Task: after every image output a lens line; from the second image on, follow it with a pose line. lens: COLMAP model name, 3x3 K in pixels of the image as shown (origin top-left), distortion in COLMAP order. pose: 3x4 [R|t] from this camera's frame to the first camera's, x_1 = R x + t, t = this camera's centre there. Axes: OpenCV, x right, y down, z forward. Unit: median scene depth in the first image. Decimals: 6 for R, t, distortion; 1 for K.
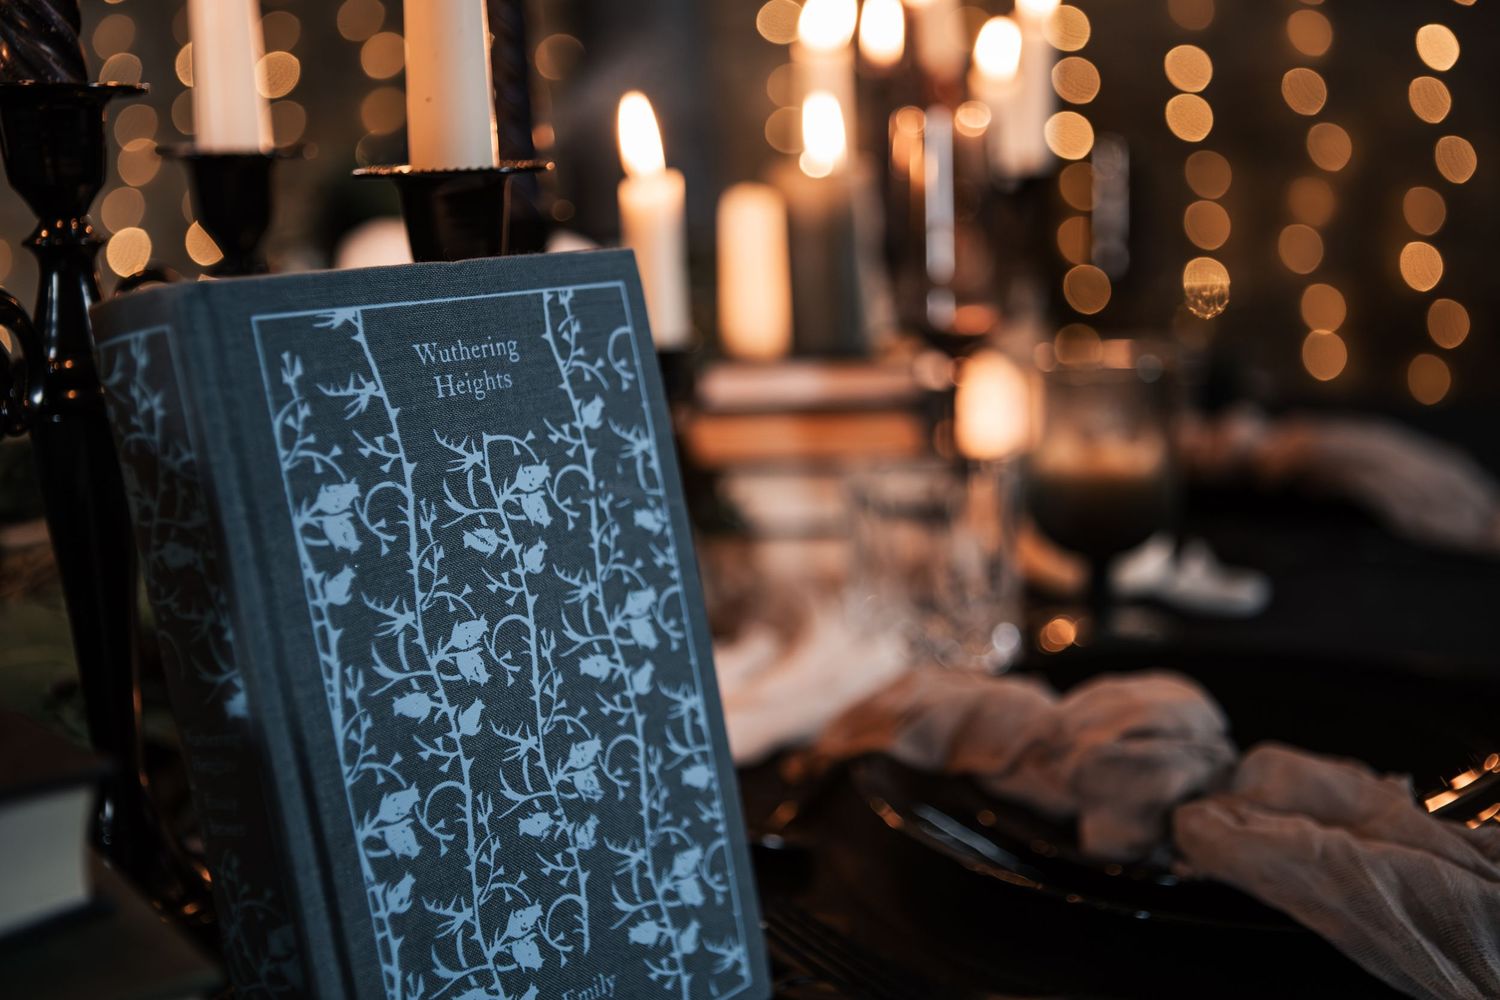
lens RADIAL K [[1683.0, 0, 755.1], [0, 1683.0, 497.0], [0, 0, 1]] dist [-0.026872, 0.000000]
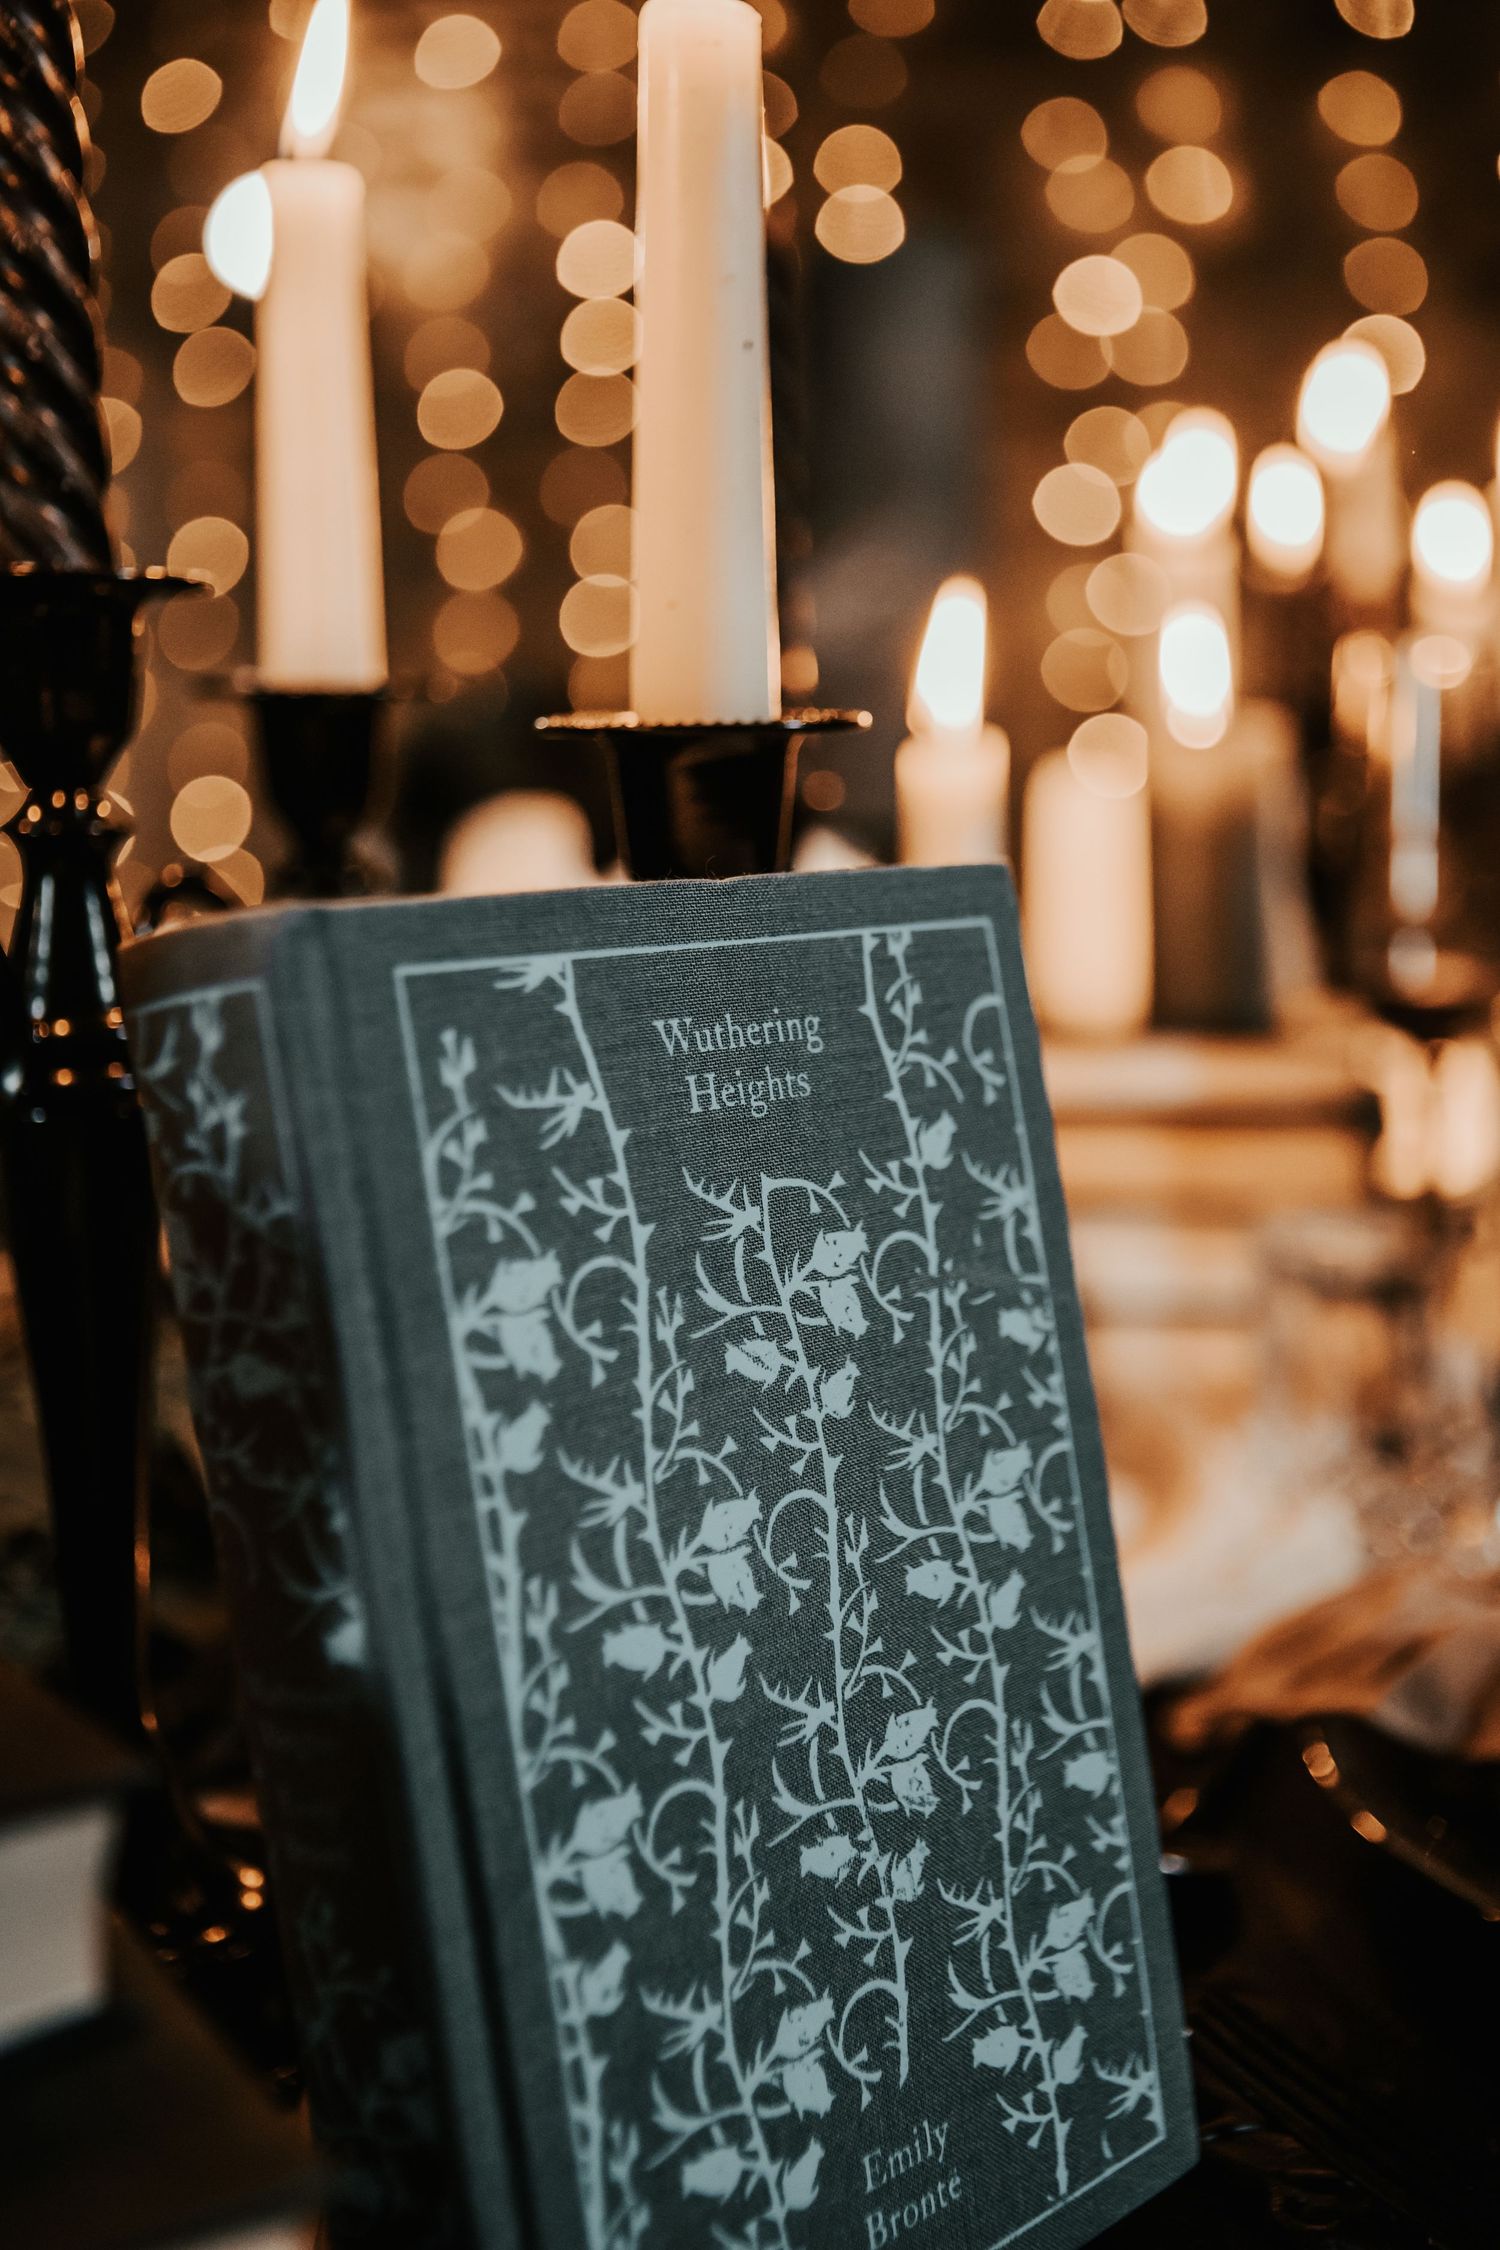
lens RADIAL K [[2524.5, 0, 742.6], [0, 2524.5, 1128.5], [0, 0, 1]] dist [-0.026872, 0.000000]
pose [[0.994559, 0.033357, -0.098688, -0.082150], [-0.036745, 0.998789, -0.032720, -0.024960], [0.097477, 0.036168, 0.994580, 0.129178]]
